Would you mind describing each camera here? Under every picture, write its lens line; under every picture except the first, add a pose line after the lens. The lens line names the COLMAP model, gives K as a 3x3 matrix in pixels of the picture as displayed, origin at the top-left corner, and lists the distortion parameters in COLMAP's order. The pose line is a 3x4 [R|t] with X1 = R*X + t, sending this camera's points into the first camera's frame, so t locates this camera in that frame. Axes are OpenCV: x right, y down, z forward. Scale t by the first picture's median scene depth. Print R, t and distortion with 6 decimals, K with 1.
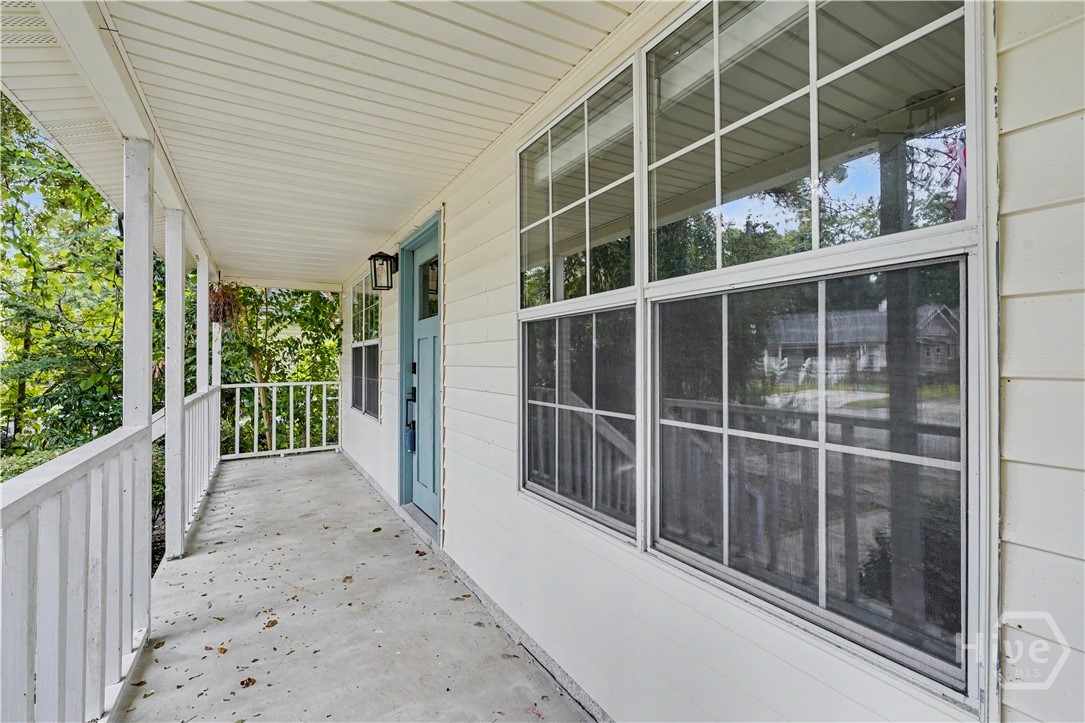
lens RADIAL K [[487.9, 0, 540.8], [0, 487.9, 367.7], [0, 0, 1]] dist [0.000215, 0.000761]
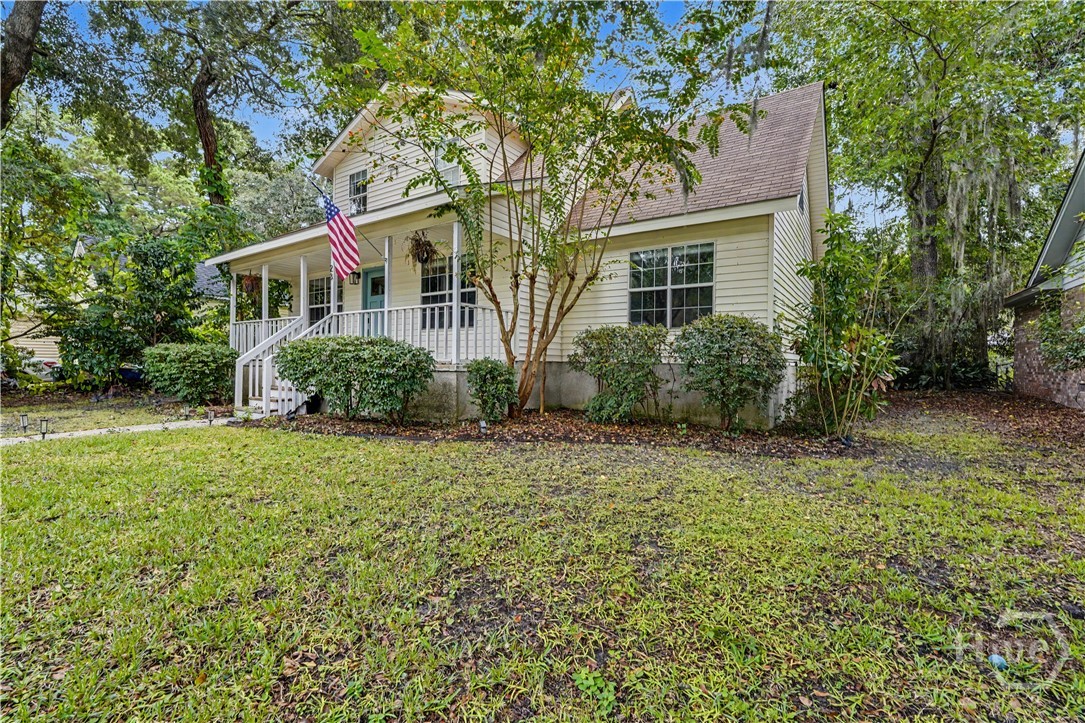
lens RADIAL K [[487.9, 0, 540.8], [0, 487.9, 367.7], [0, 0, 1]] dist [0.000215, 0.000761]
pose [[0.900355, 0.002502, 0.435149, -3.413106], [-0.002709, 0.999996, -0.000143, 0.751781], [-0.435147, -0.001050, 0.900359, -3.280461]]
